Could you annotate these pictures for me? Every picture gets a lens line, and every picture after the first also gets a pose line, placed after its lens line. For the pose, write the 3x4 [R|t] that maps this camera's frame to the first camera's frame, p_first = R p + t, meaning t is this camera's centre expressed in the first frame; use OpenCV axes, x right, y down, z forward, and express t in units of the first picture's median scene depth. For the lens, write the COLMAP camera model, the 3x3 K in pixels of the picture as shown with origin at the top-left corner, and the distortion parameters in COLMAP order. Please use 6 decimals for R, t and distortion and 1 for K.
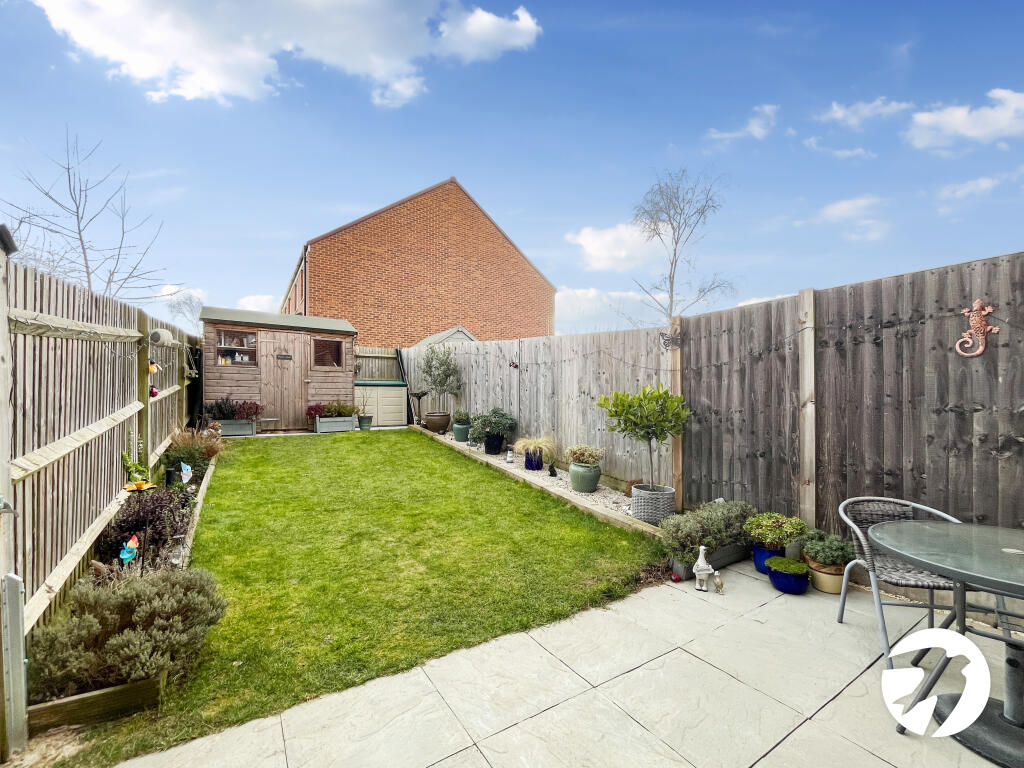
lens RADIAL K [[418.5, 0, 509.0], [0, 418.5, 390.7], [0, 0, 1]] dist [0.001251, 0.000247]
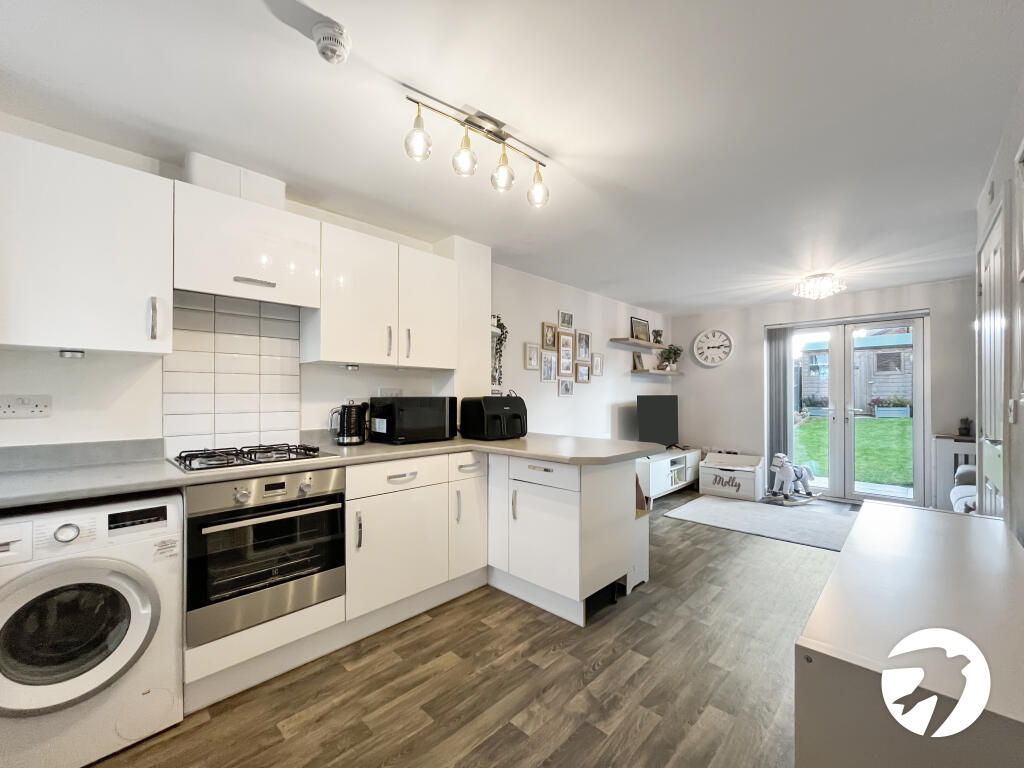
lens RADIAL K [[418.5, 0, 510.1], [0, 418.5, 393.8], [0, 0, 1]] dist [0.001251, 0.000247]
pose [[0.230170, -0.014207, -0.973047, 0.666573], [0.013623, 0.999842, -0.011376, 0.016146], [0.973055, -0.010638, 0.230328, -0.580684]]
